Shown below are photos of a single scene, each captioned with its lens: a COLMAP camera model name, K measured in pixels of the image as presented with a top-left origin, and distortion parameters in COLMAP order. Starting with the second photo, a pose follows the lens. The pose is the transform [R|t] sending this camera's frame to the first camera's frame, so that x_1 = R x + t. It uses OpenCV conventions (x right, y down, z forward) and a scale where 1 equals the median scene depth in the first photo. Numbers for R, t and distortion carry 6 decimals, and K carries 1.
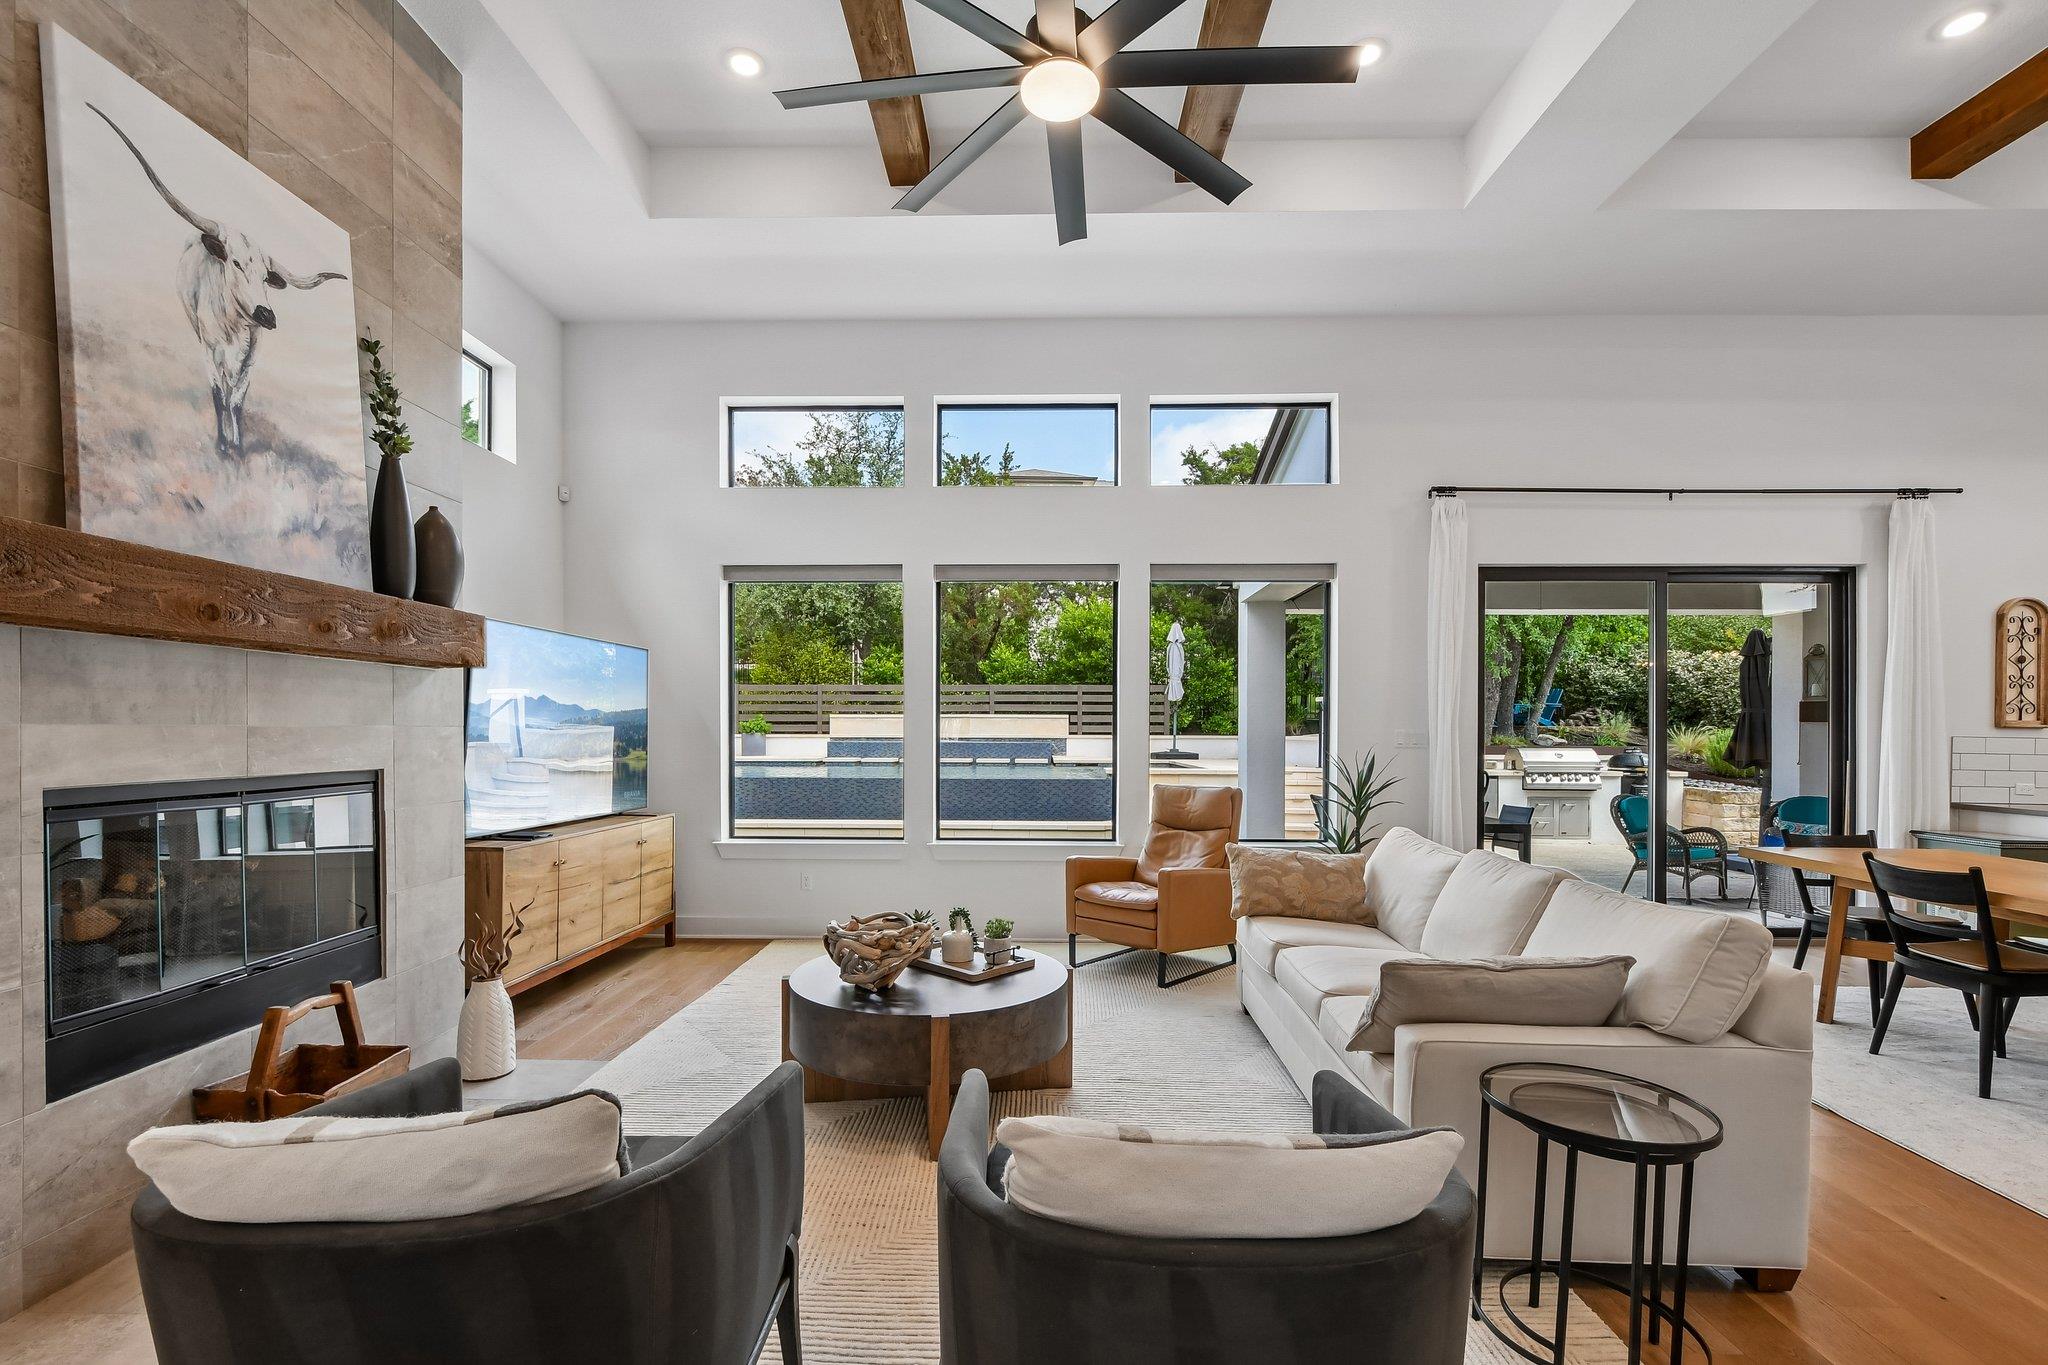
lens RADIAL K [[902.5, 0, 1017.0], [0, 902.5, 739.3], [0, 0, 1]] dist [0.003940, -0.005140]
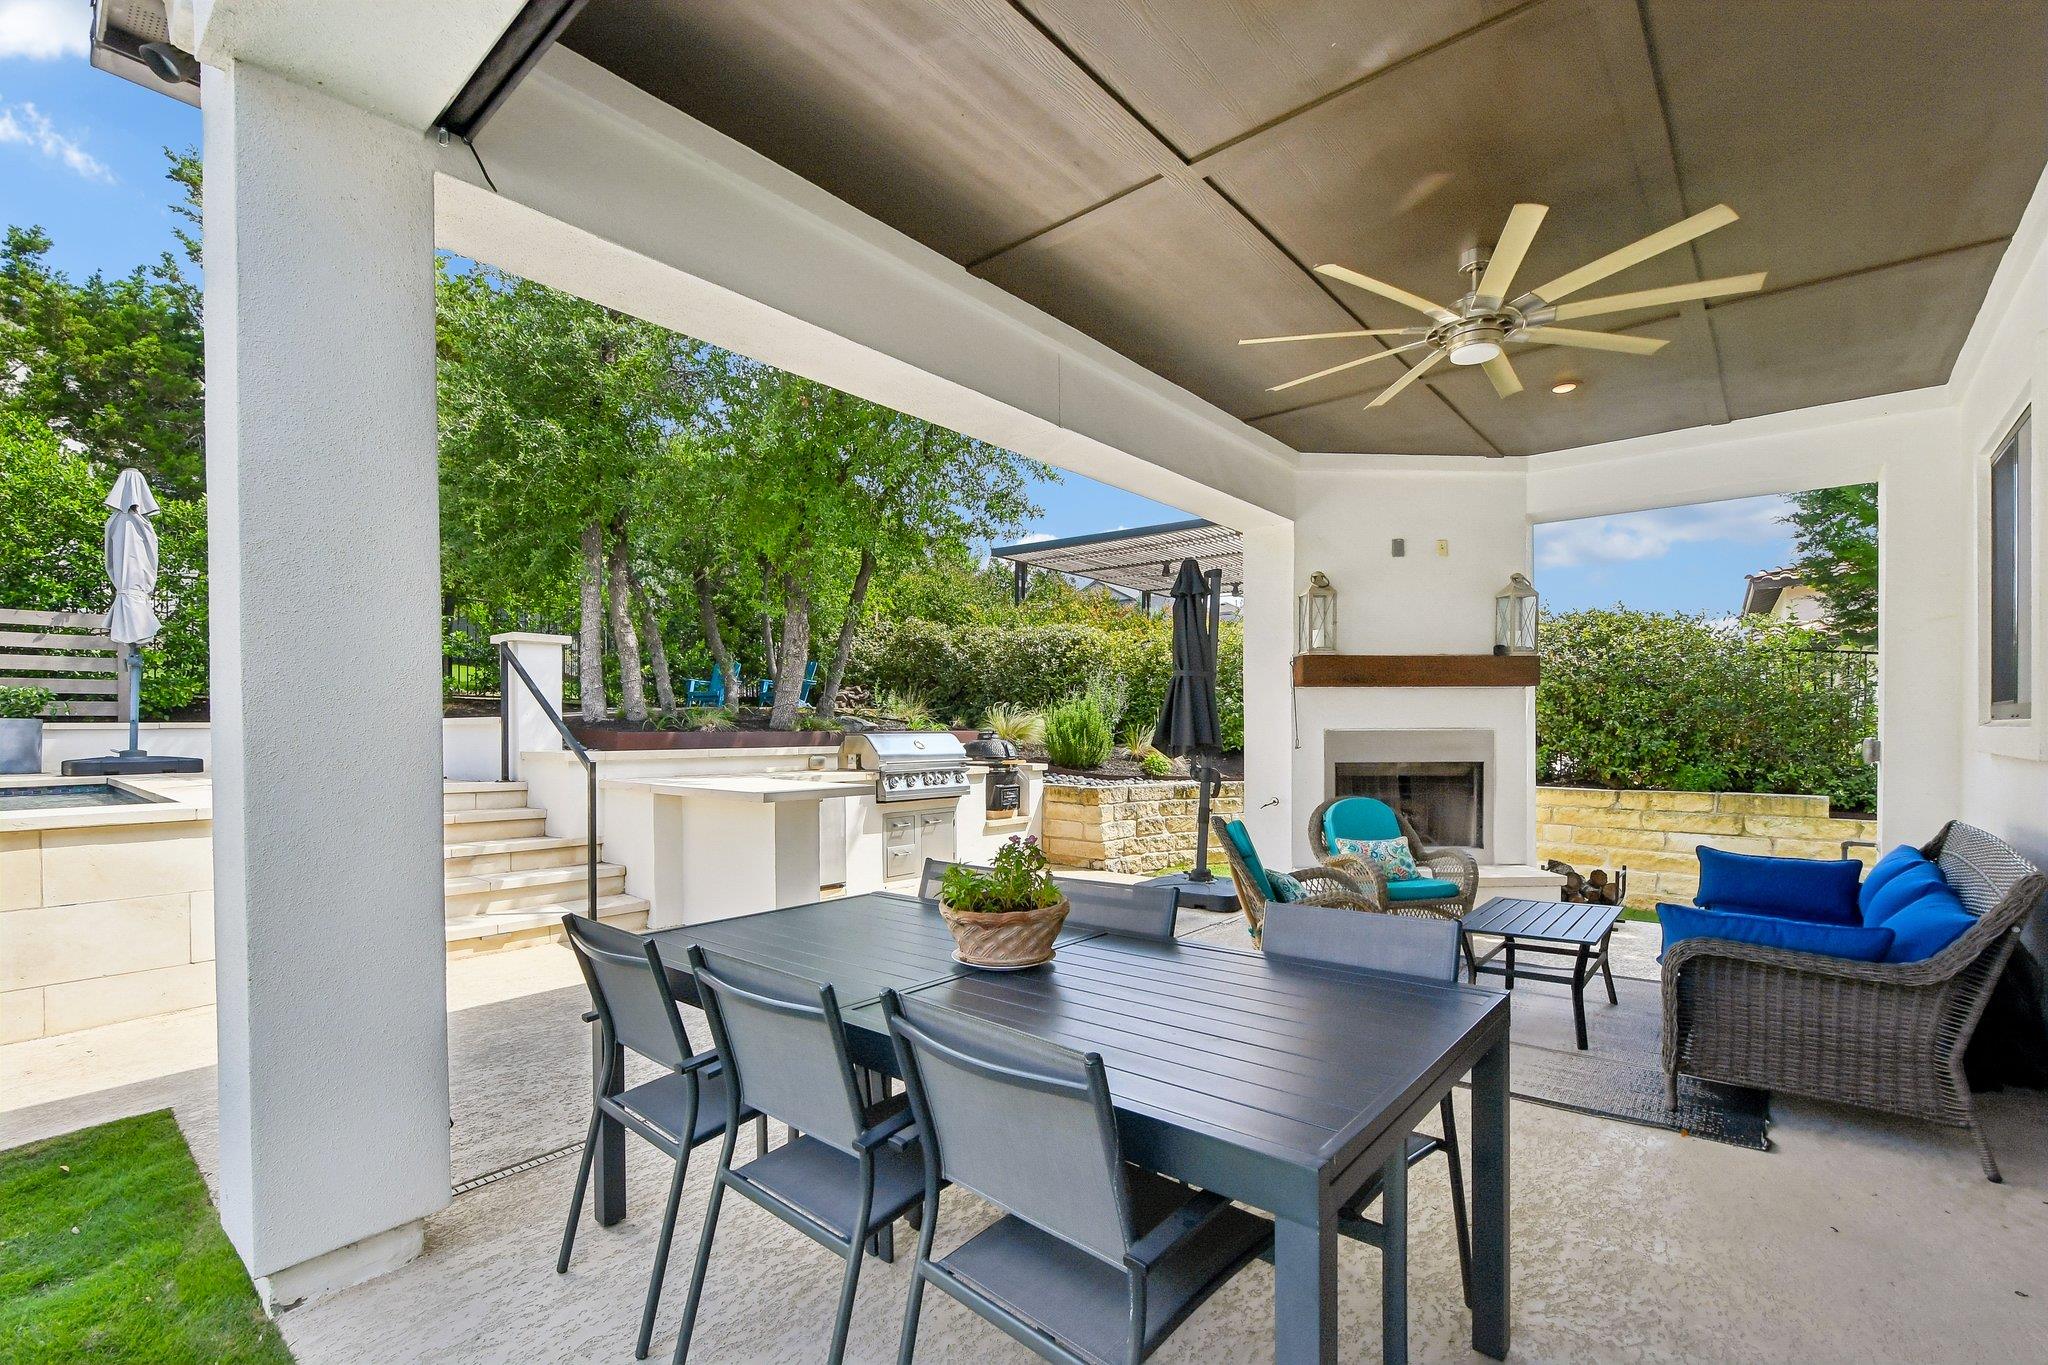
lens RADIAL K [[902.5, 0, 1017.0], [0, 902.5, 739.3], [0, 0, 1]] dist [0.003940, -0.005140]
pose [[0.634500, -0.016189, 0.772753, 0.166082], [0.012732, 0.999864, 0.010493, 0.008775], [-0.772818, 0.003181, 0.634620, 0.578716]]
